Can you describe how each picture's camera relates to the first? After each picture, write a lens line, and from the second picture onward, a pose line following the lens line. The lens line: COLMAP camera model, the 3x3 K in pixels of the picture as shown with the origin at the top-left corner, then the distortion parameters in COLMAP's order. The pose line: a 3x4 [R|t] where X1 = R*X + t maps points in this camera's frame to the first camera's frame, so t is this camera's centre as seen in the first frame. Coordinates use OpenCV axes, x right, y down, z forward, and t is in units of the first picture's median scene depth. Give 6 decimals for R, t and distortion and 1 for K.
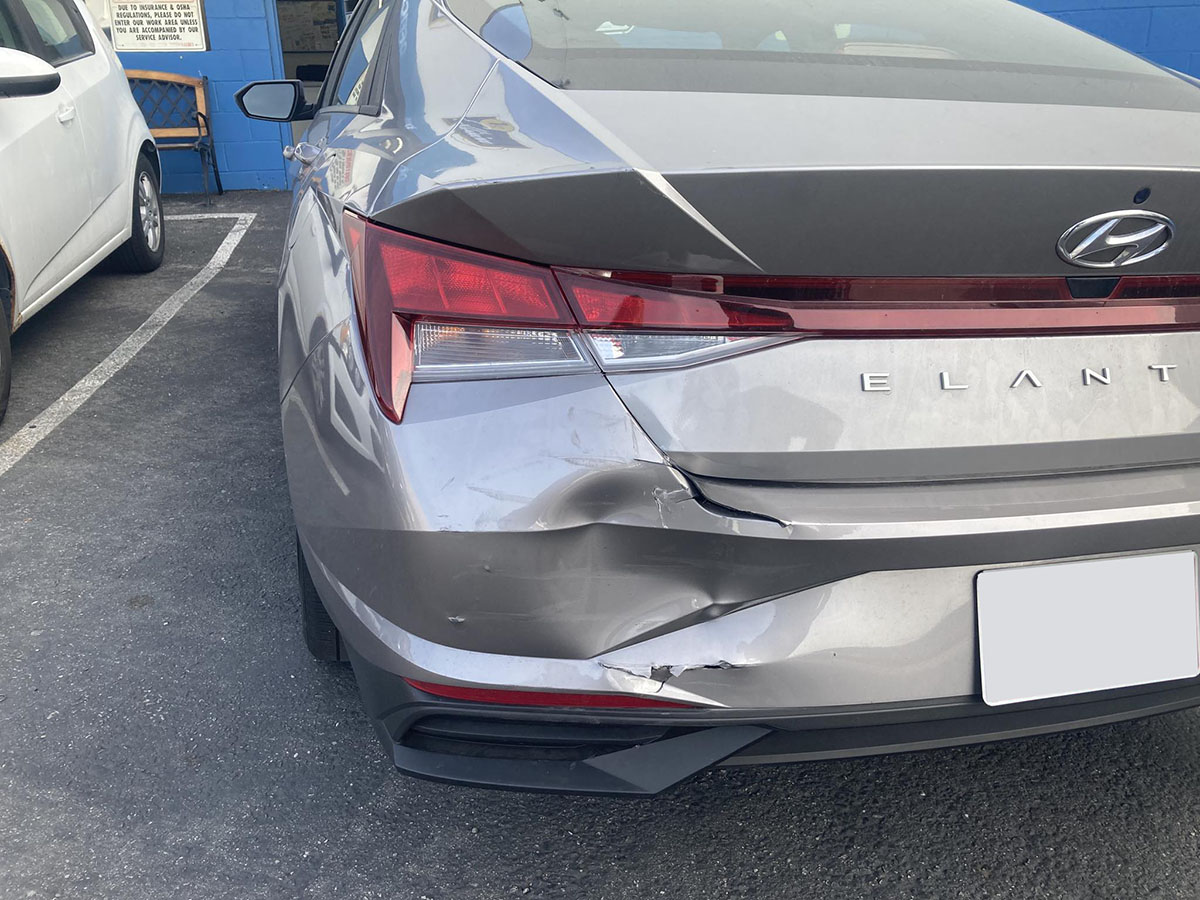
lens RADIAL K [[984.3, 0, 600.0], [0, 984.3, 450.0], [0, 0, 1]] dist [0.001026, 0.066084]
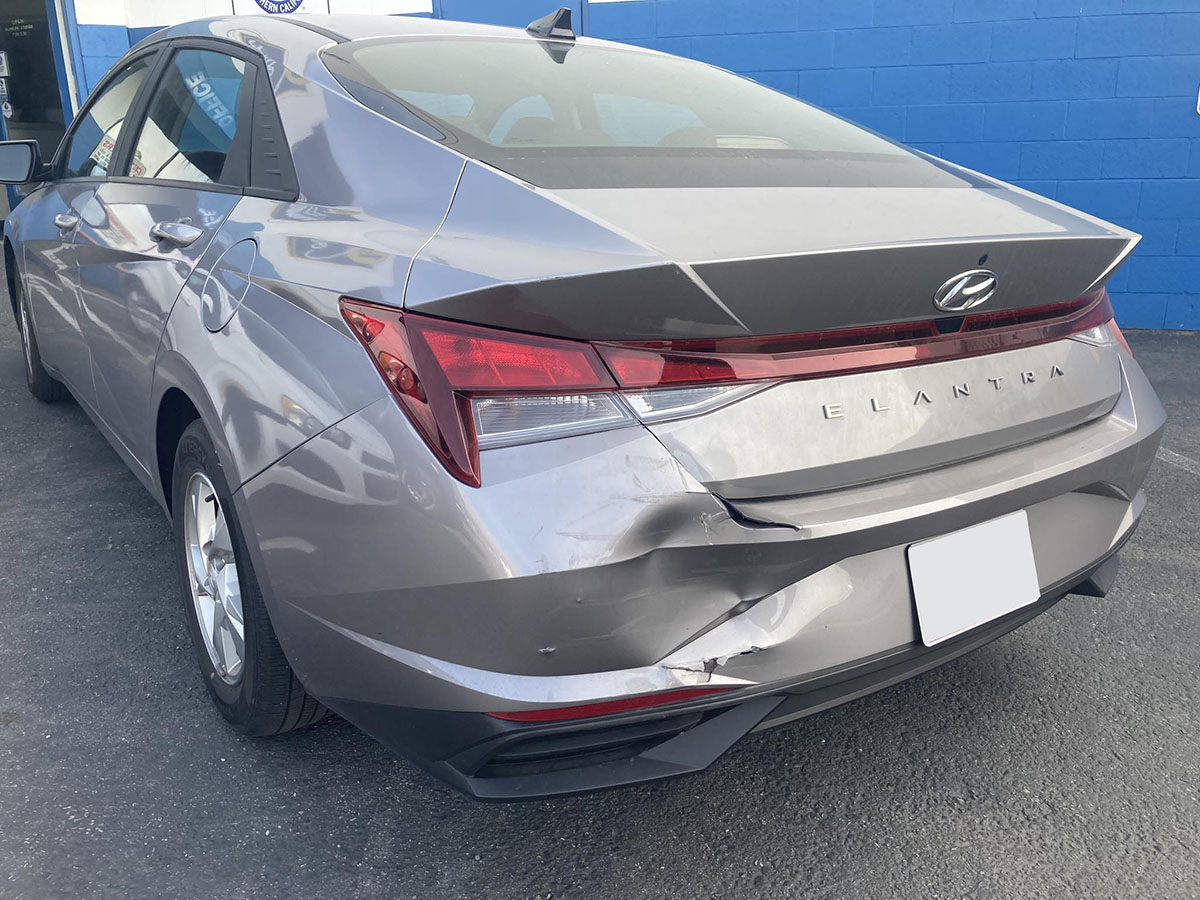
lens RADIAL K [[978.2, 0, 600.0], [0, 978.2, 435.0], [0, 0, 1]] dist [0.027899, 0.007721]
pose [[0.941990, -0.104537, 0.318947, -0.413546], [0.118251, 0.992696, -0.023884, -0.041808], [-0.314121, 0.060215, 0.947471, -0.118207]]
